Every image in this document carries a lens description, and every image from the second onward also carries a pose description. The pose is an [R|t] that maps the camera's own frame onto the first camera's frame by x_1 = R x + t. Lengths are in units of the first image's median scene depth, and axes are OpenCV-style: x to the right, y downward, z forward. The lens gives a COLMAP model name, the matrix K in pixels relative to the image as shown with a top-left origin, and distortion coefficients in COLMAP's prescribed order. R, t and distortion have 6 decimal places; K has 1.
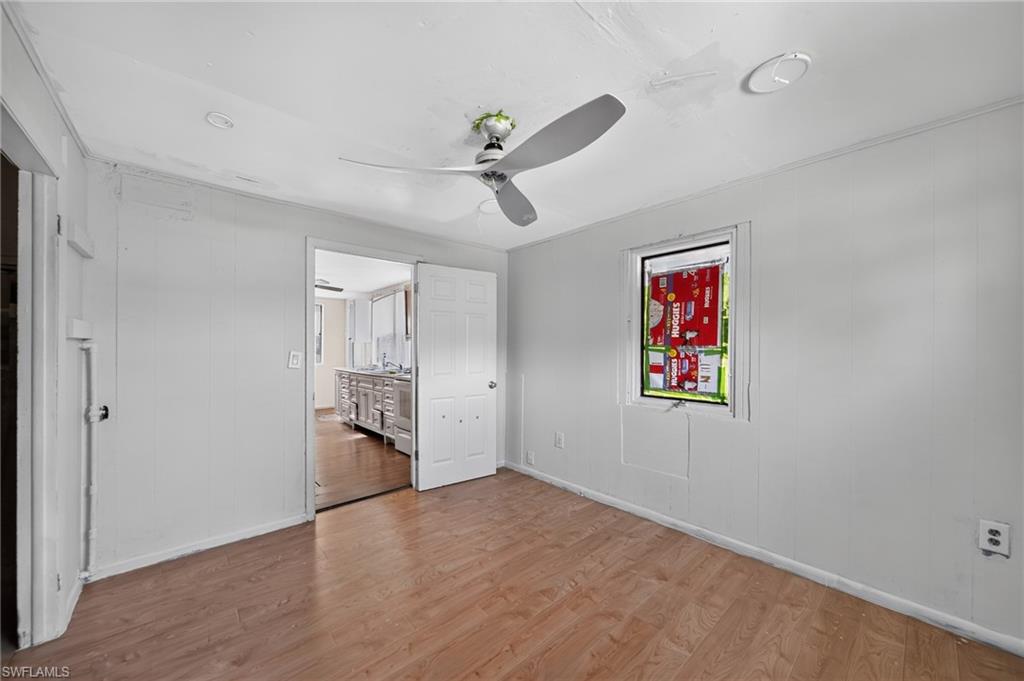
lens RADIAL K [[371.2, 0, 515.9], [0, 371.2, 336.5], [0, 0, 1]] dist [0.000185, -0.002306]
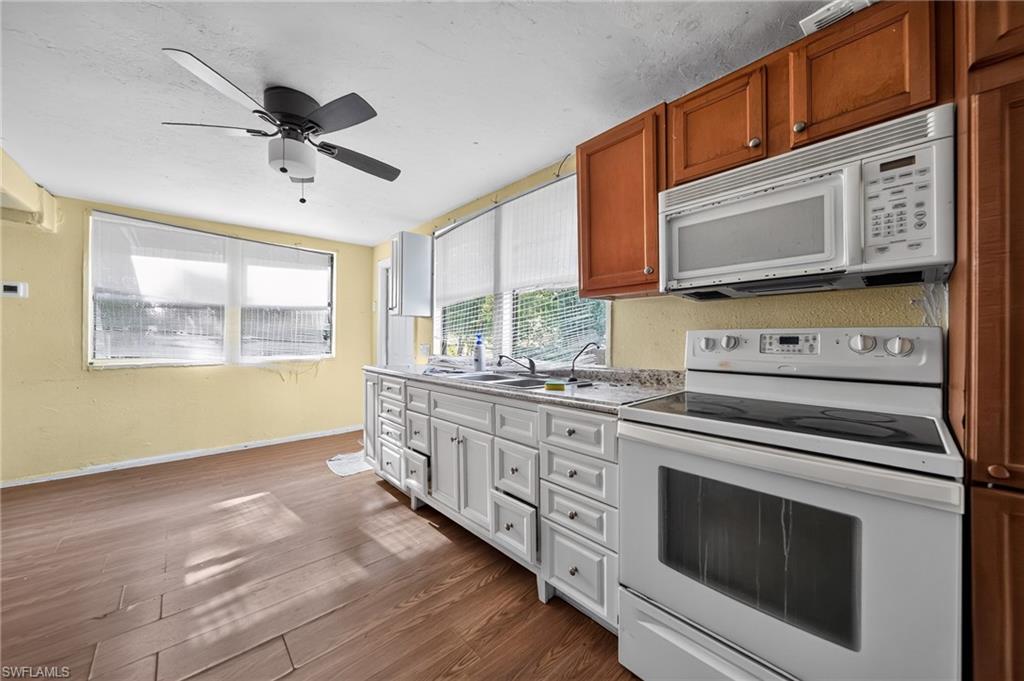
lens RADIAL K [[371.2, 0, 515.9], [0, 371.2, 336.5], [0, 0, 1]] dist [0.000185, -0.002306]
pose [[0.999904, 0.013662, 0.002108, -0.329101], [-0.013674, 0.999888, 0.006002, 0.045573], [-0.002025, -0.006030, 0.999980, 0.585438]]
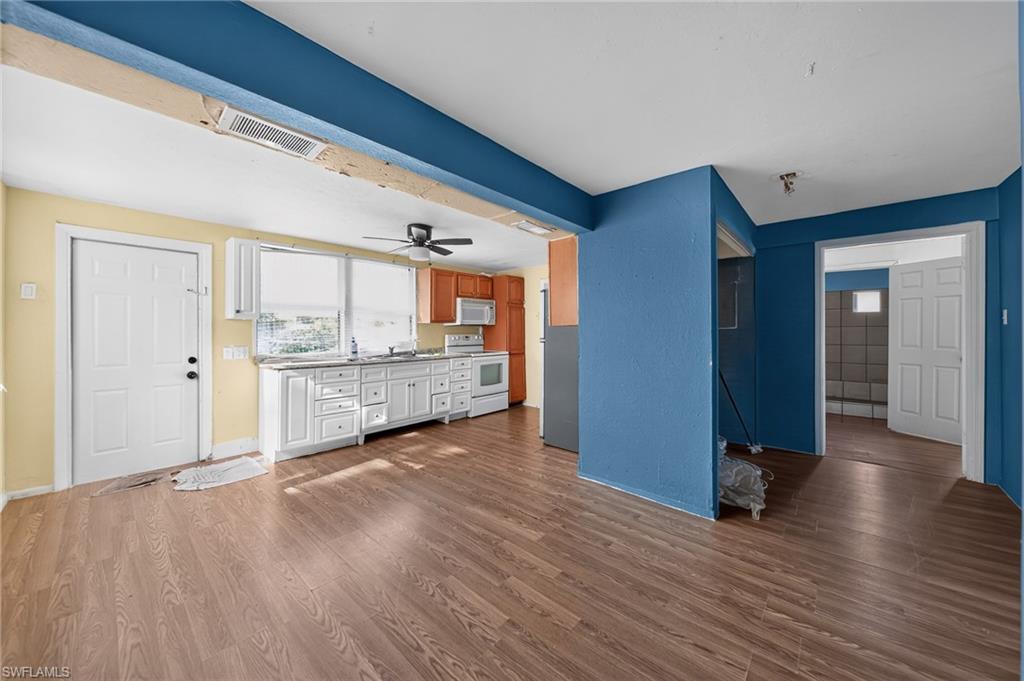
lens RADIAL K [[360.5, 0, 515.0], [0, 360.5, 334.6], [0, 0, 1]] dist [-0.000956, -0.000163]
pose [[-0.118577, 0.006775, 0.992922, -1.168198], [-0.007402, 0.999943, -0.007707, 0.046169], [-0.992917, -0.008264, -0.118520, 0.813345]]
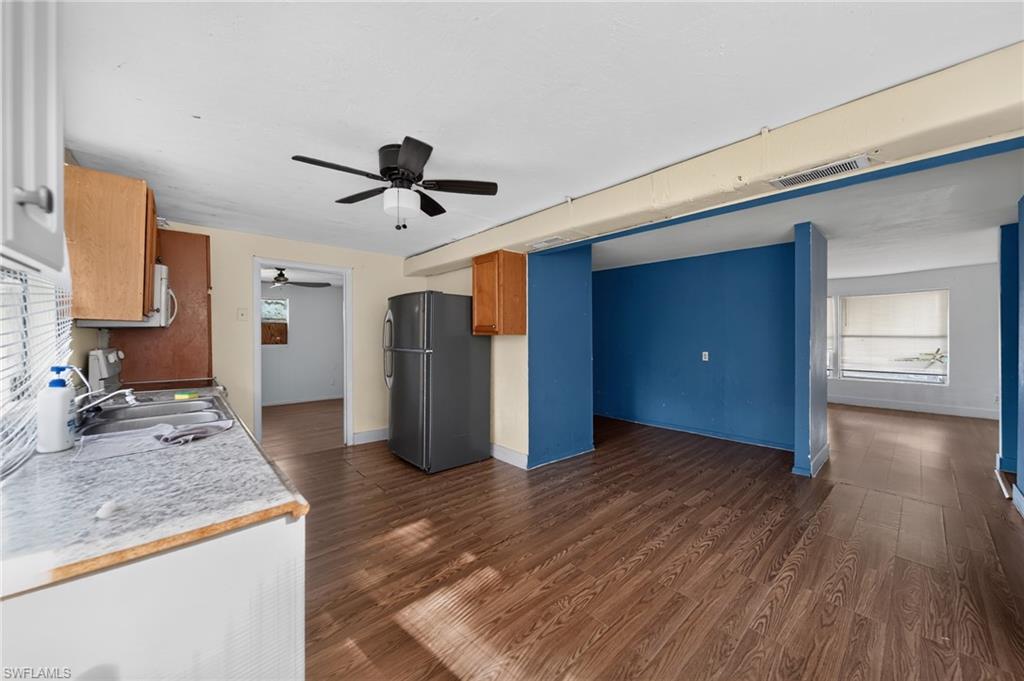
lens RADIAL K [[371.2, 0, 515.9], [0, 371.2, 336.5], [0, 0, 1]] dist [0.000185, -0.002306]
pose [[-0.999865, 0.015080, -0.006544, -0.629604], [0.015151, 0.999825, -0.010978, 0.037924], [0.006378, -0.011075, -0.999918, 1.268088]]
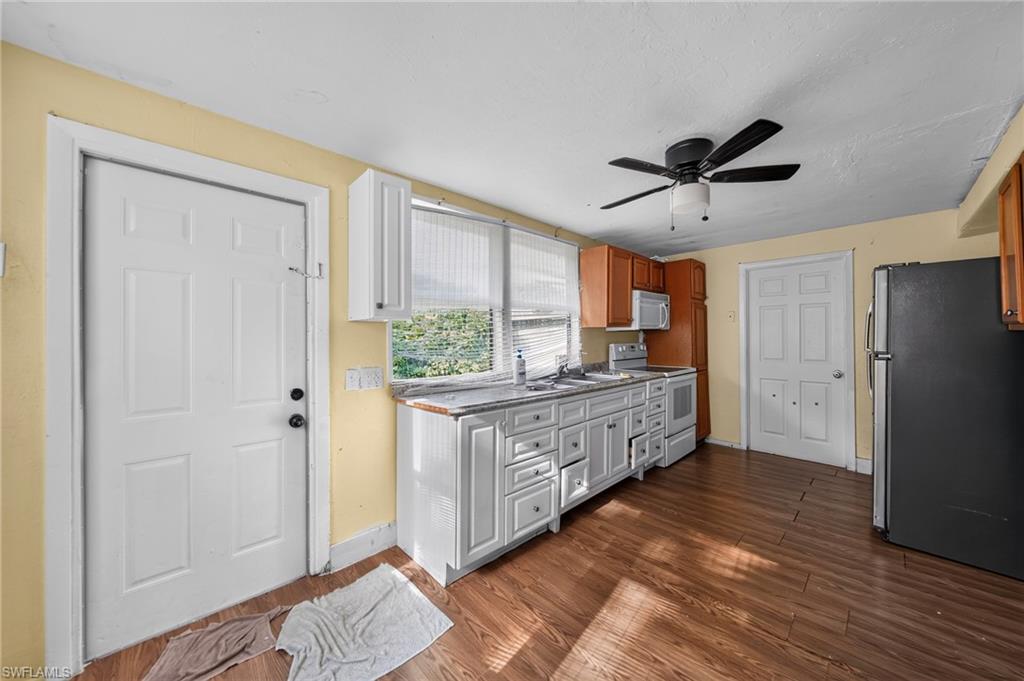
lens RADIAL K [[362.9, 0, 522.8], [0, 362.9, 339.1], [0, 0, 1]] dist [0.000131, -0.000204]
pose [[-0.049211, 0.009979, 0.998739, -0.858392], [-0.004684, 0.999937, -0.010222, 0.039194], [-0.998777, -0.005182, -0.049161, 1.081309]]
